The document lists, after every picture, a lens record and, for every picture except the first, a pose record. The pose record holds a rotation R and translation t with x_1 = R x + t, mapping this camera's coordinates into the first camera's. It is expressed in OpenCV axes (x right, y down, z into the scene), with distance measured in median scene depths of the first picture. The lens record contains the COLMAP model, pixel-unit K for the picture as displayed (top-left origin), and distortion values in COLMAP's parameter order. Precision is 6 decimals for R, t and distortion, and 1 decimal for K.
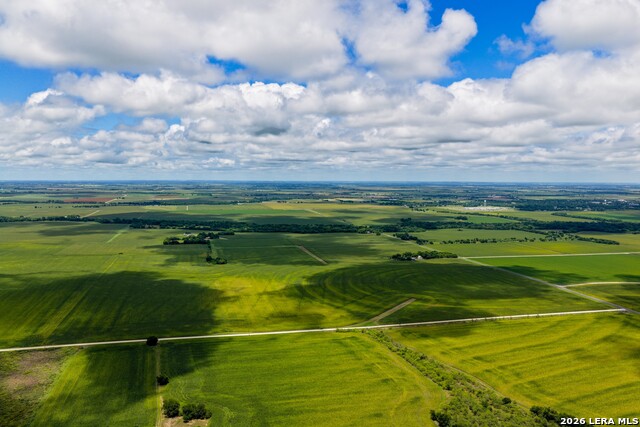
lens RADIAL K [[506.5, 0, 320.0], [0, 506.5, 213.5], [0, 0, 1]] dist [0.004341, 0.004373]
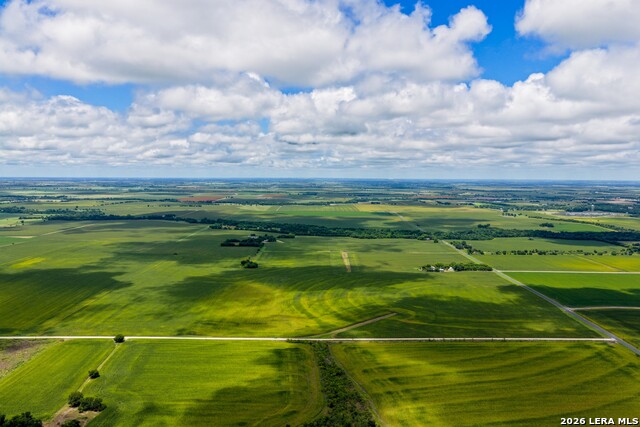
lens RADIAL K [[529.9, 0, 320.0], [0, 529.9, 213.5], [0, 0, 1]] dist [0.003264, 0.009222]
pose [[0.972637, 0.014045, -0.231903, 0.356637], [-0.013687, 0.999901, 0.003152, -0.029695], [0.231925, 0.000108, 0.972734, -0.019733]]
